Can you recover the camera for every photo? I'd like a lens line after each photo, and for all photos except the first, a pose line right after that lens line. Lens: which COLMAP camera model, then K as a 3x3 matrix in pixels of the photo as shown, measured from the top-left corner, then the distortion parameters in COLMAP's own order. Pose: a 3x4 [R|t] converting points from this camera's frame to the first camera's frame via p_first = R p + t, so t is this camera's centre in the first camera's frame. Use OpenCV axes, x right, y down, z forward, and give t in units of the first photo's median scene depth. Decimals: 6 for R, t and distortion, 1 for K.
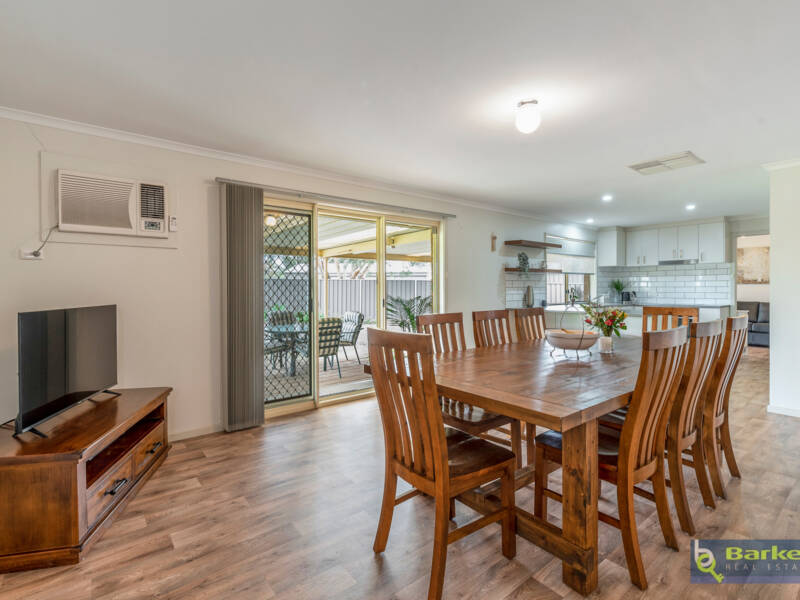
lens RADIAL K [[379.4, 0, 387.1], [0, 379.4, 296.9], [0, 0, 1]] dist [-0.026359, 0.000162]
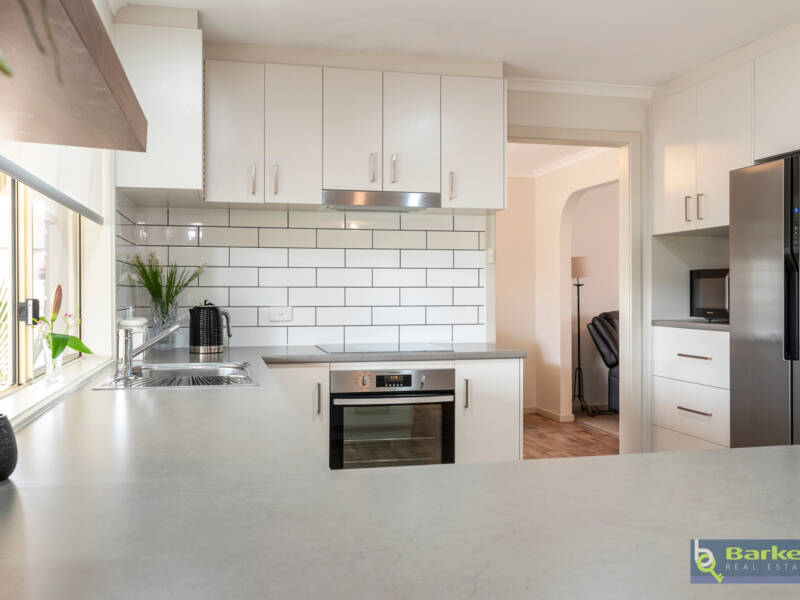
lens RADIAL K [[756.4, 0, 401.5], [0, 756.4, 296.8], [0, 0, 1]] dist [-0.014511, -0.005149]
pose [[0.390271, -0.003799, 0.920692, 0.252514], [0.016751, 0.999855, -0.002974, -0.016445], [-0.920548, 0.016583, 0.390278, 0.734143]]
